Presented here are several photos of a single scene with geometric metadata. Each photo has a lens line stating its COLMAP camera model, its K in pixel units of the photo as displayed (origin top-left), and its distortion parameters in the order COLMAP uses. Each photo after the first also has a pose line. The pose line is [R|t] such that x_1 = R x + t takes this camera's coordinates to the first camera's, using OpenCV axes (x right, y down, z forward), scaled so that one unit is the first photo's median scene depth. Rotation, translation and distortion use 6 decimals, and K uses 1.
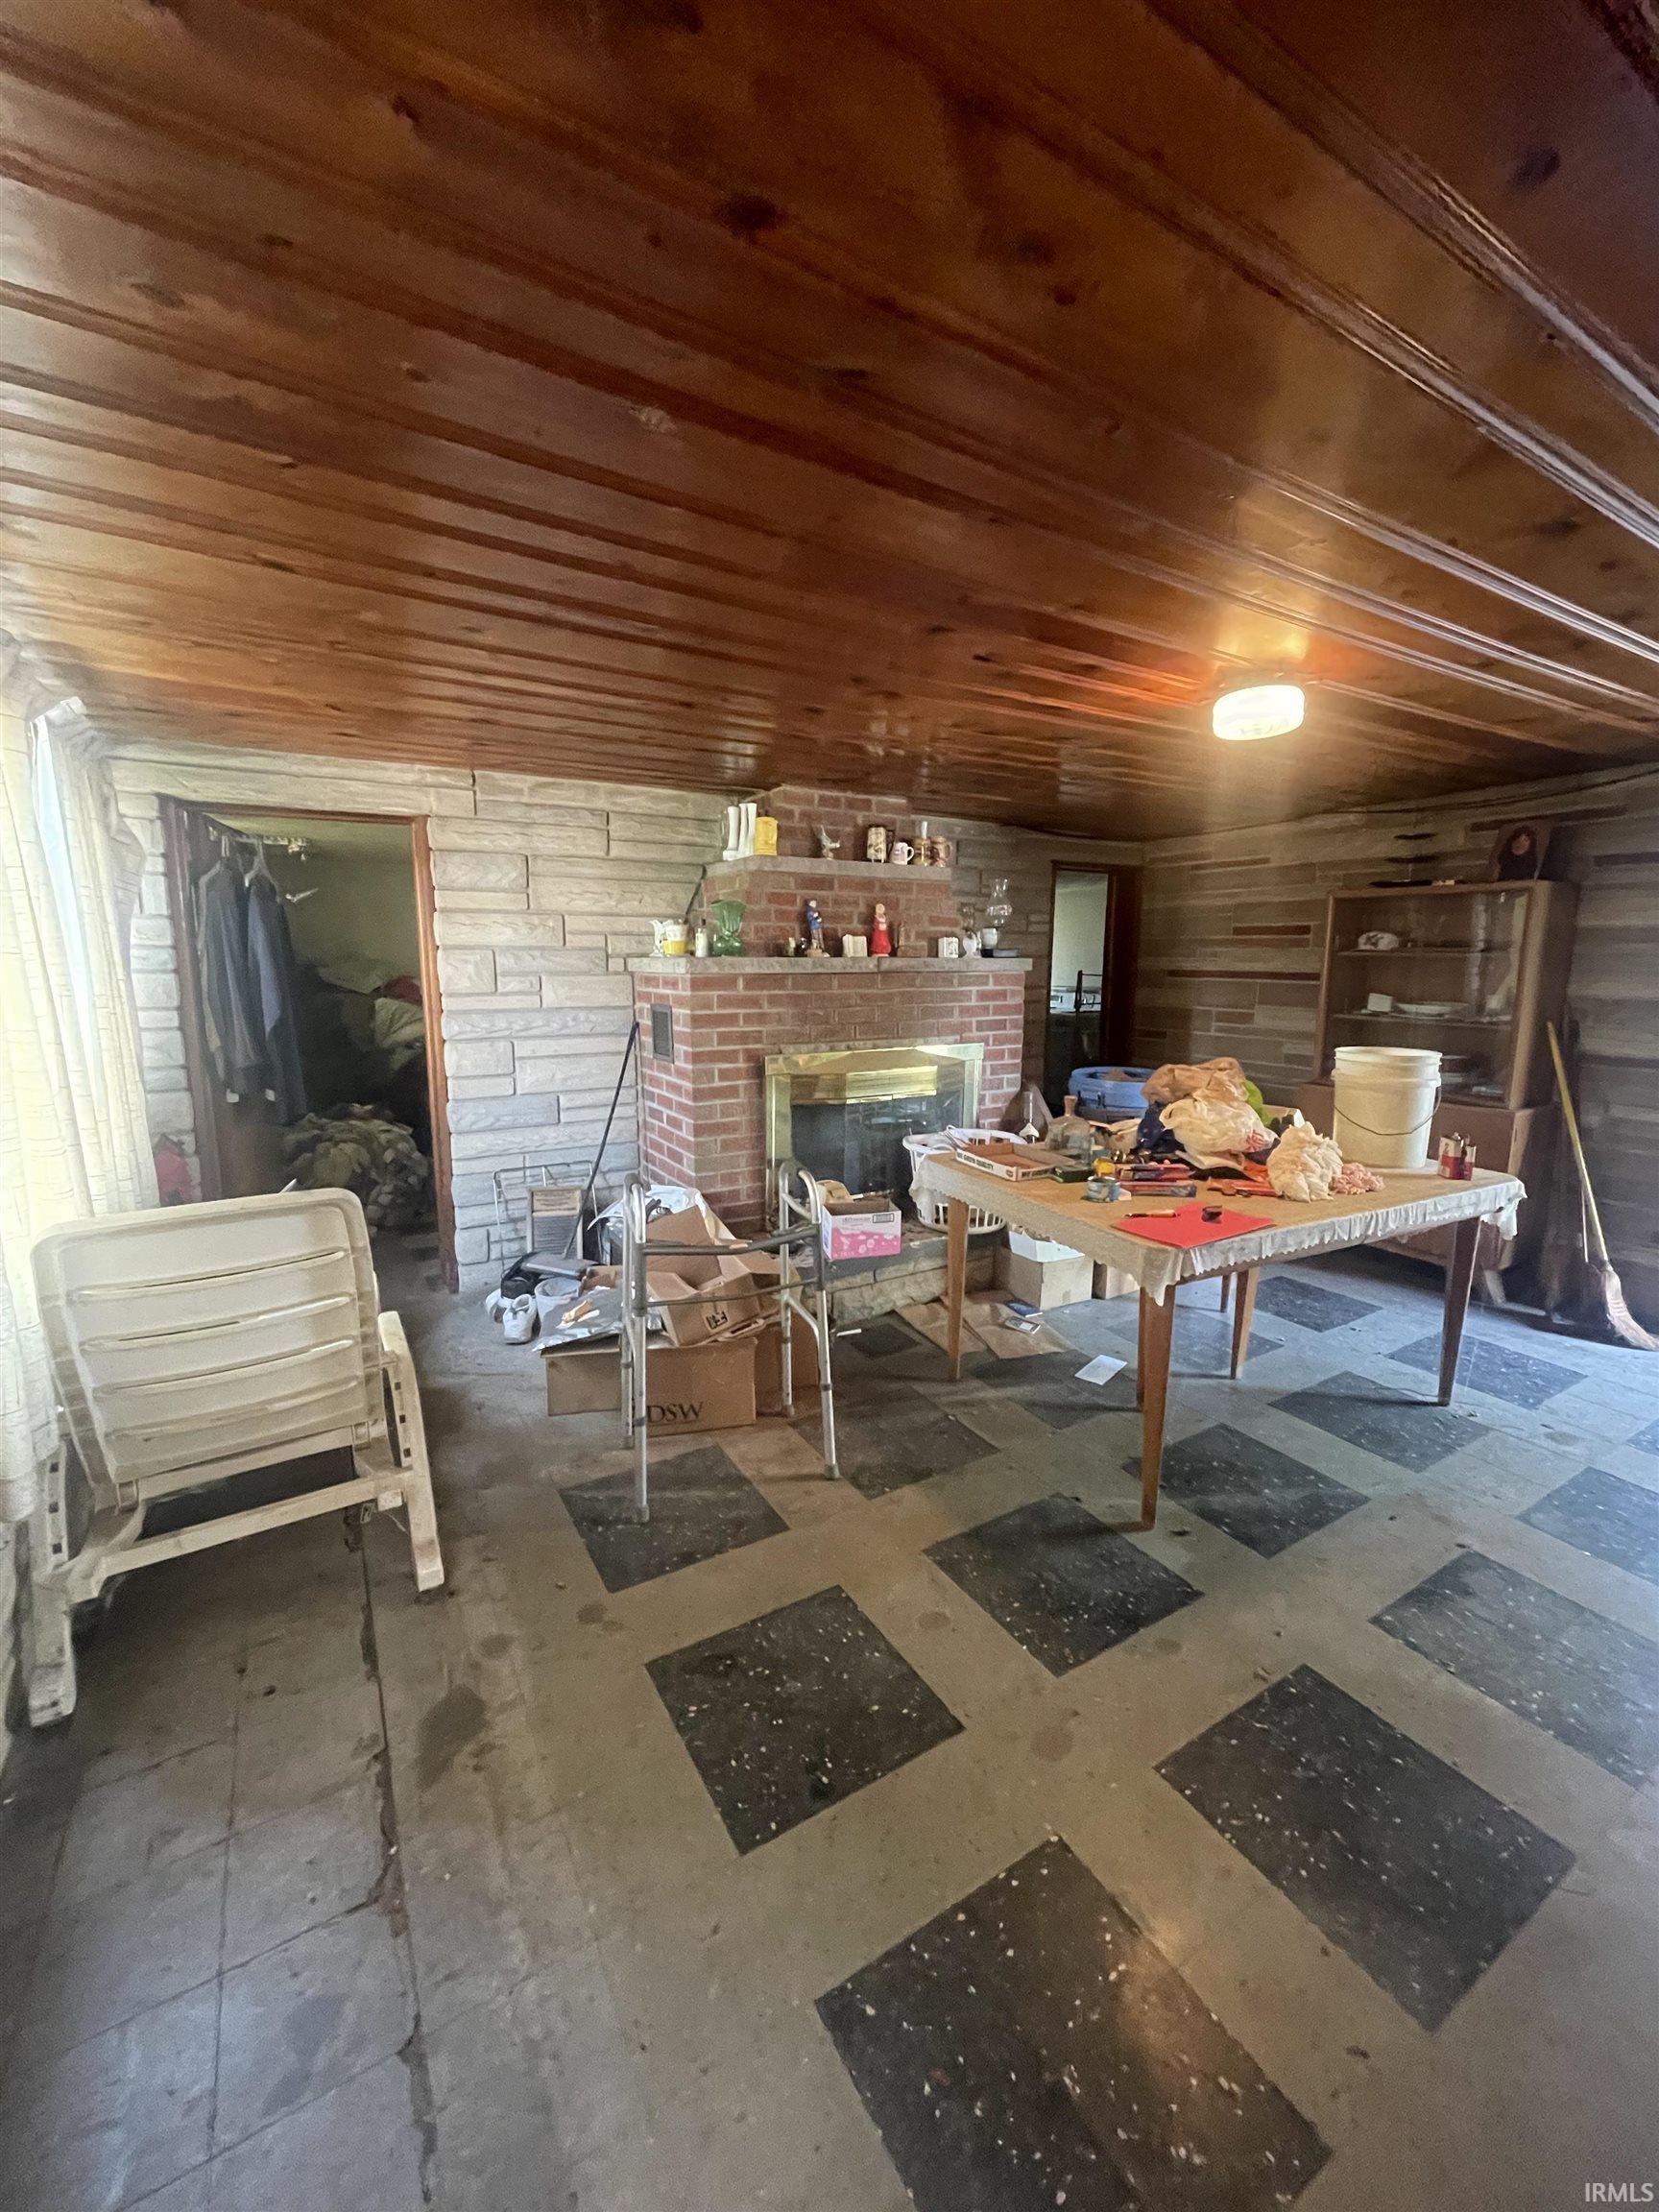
lens RADIAL K [[888.6, 0, 830.4], [0, 888.6, 1108.6], [0, 0, 1]] dist [-0.006054, -0.000046]
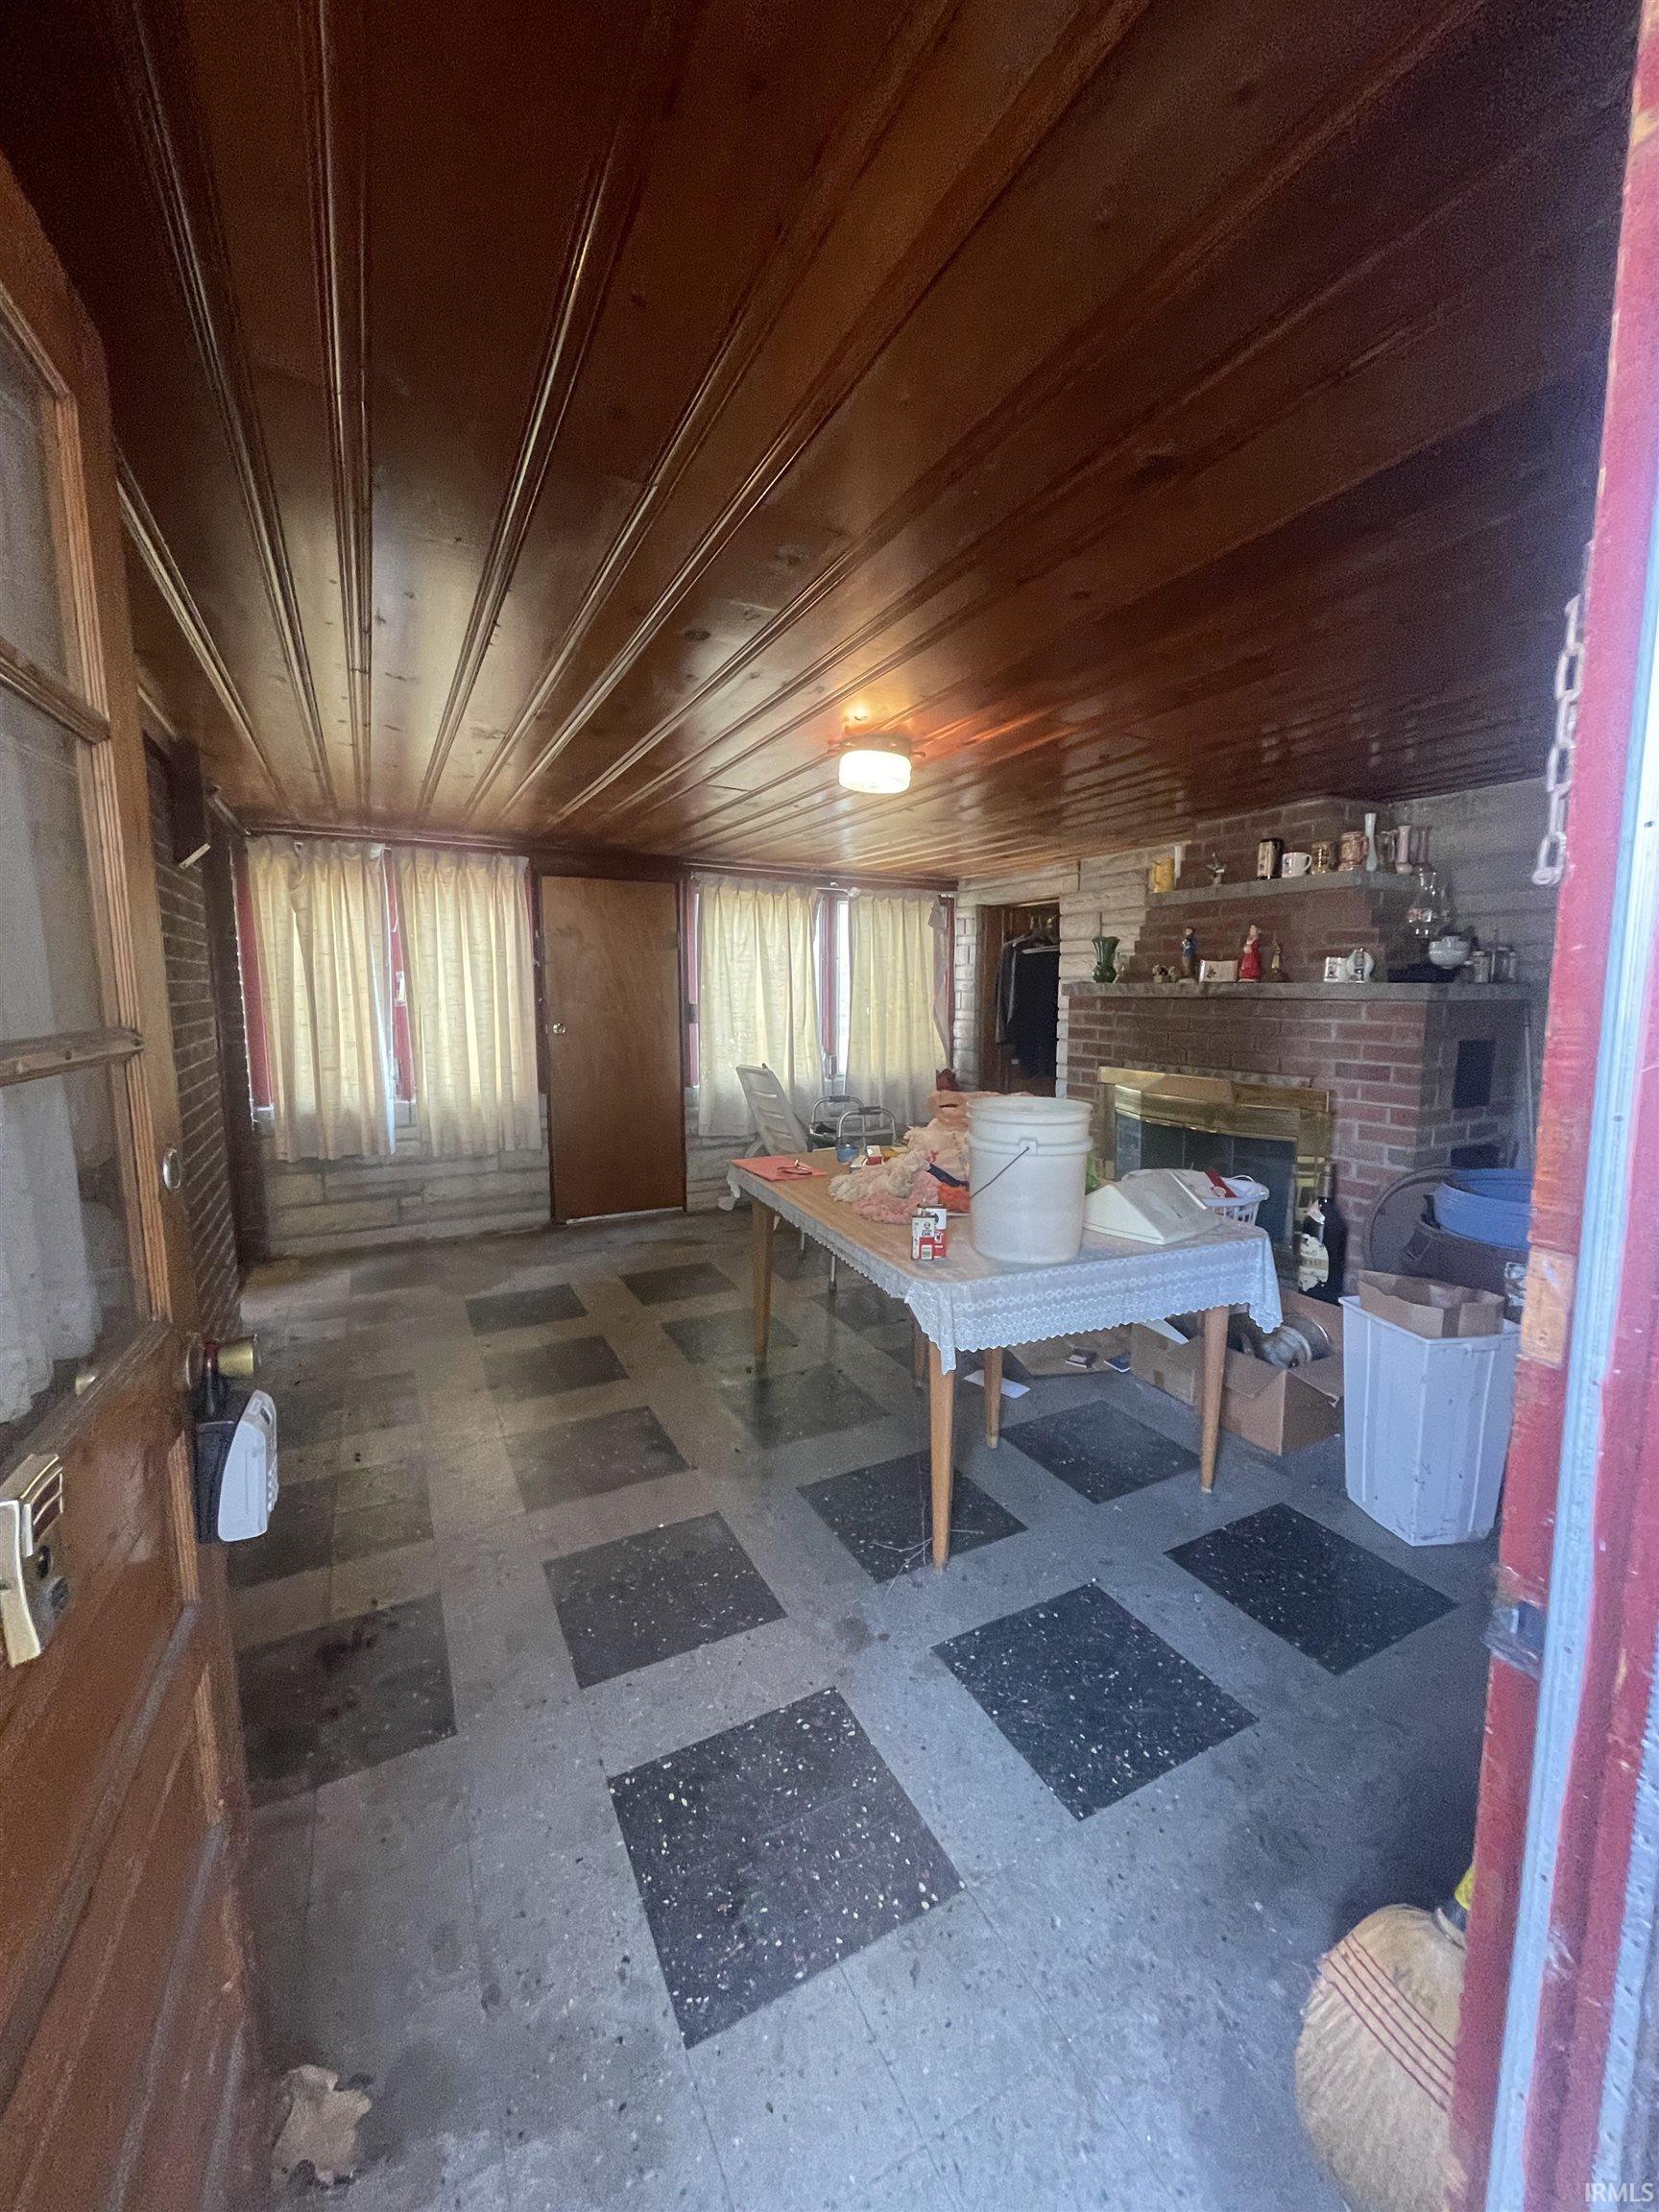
lens RADIAL K [[888.6, 0, 832.8], [0, 888.6, 1096.2], [0, 0, 1]] dist [-0.006054, -0.000046]
pose [[-0.060033, 0.119702, -0.990993, 1.024967], [-0.170789, 0.976913, 0.128347, -0.100638], [0.983477, 0.176956, -0.038204, 0.639819]]
